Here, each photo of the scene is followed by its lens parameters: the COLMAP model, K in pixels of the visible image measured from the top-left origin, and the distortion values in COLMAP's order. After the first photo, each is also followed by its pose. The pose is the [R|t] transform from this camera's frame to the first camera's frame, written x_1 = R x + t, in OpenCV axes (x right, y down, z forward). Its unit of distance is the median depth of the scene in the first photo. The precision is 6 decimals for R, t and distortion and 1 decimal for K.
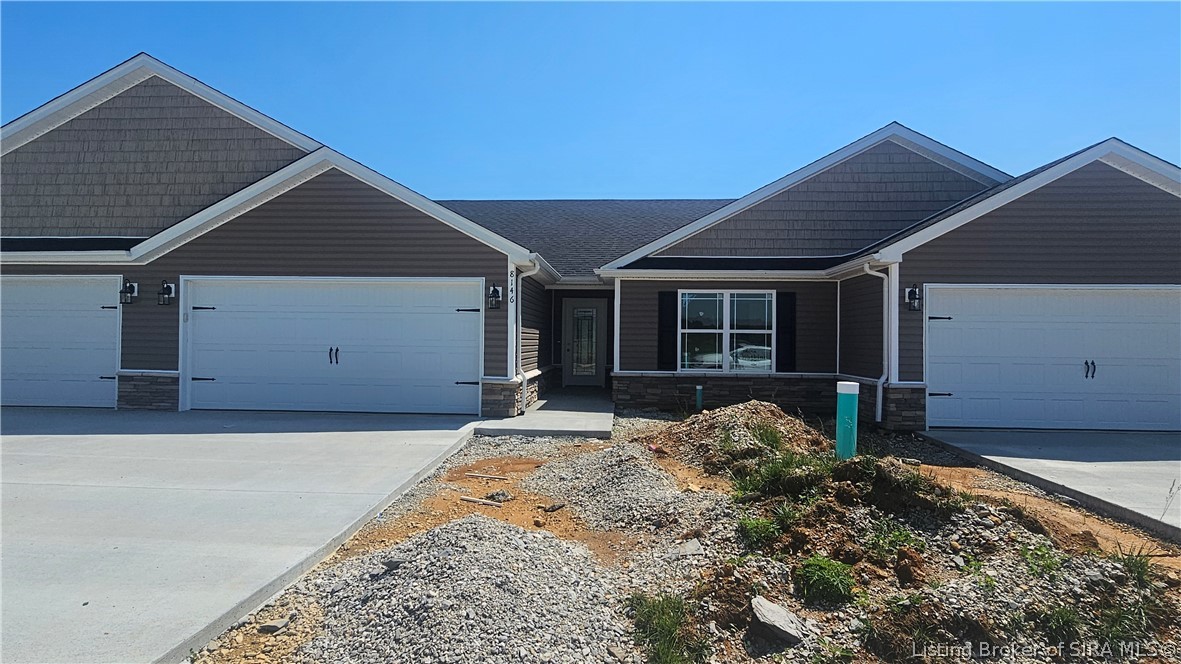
lens RADIAL K [[749.8, 0, 588.2], [0, 749.8, 330.9], [0, 0, 1]] dist [0.048938, -0.002154]
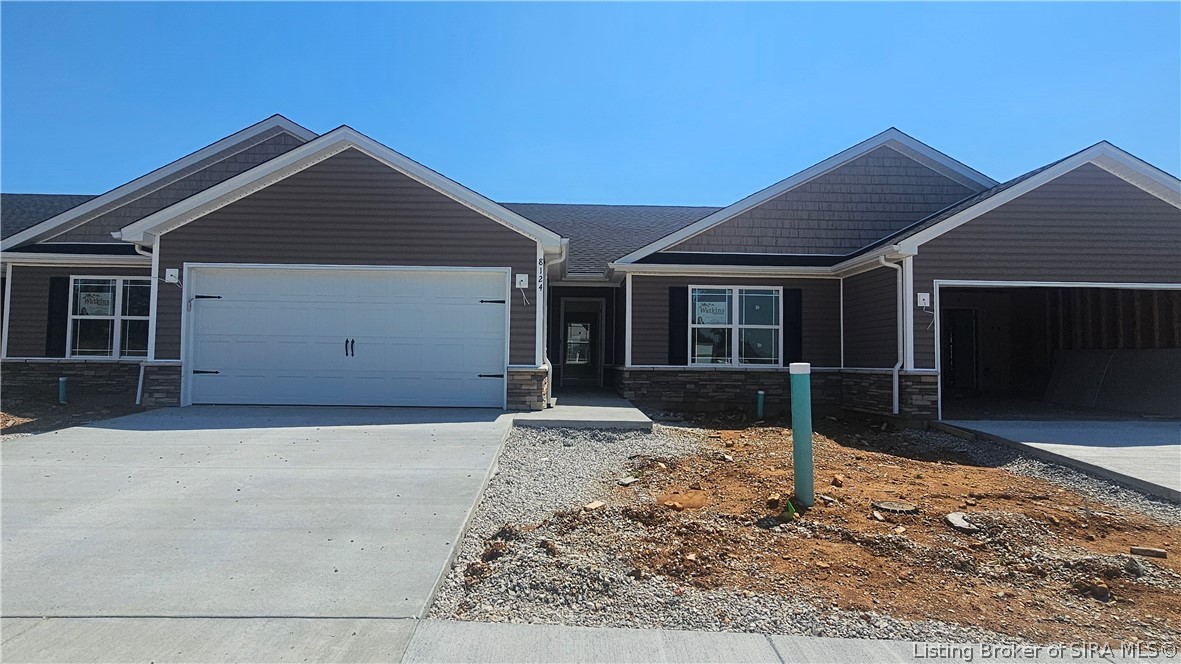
lens RADIAL K [[749.8, 0, 586.8], [0, 749.8, 325.7], [0, 0, 1]] dist [0.048938, -0.002154]
pose [[0.994764, 0.002247, 0.102176, -0.122865], [0.002067, 0.999112, -0.042093, 0.042793], [-0.102180, 0.042084, 0.993875, 0.006725]]
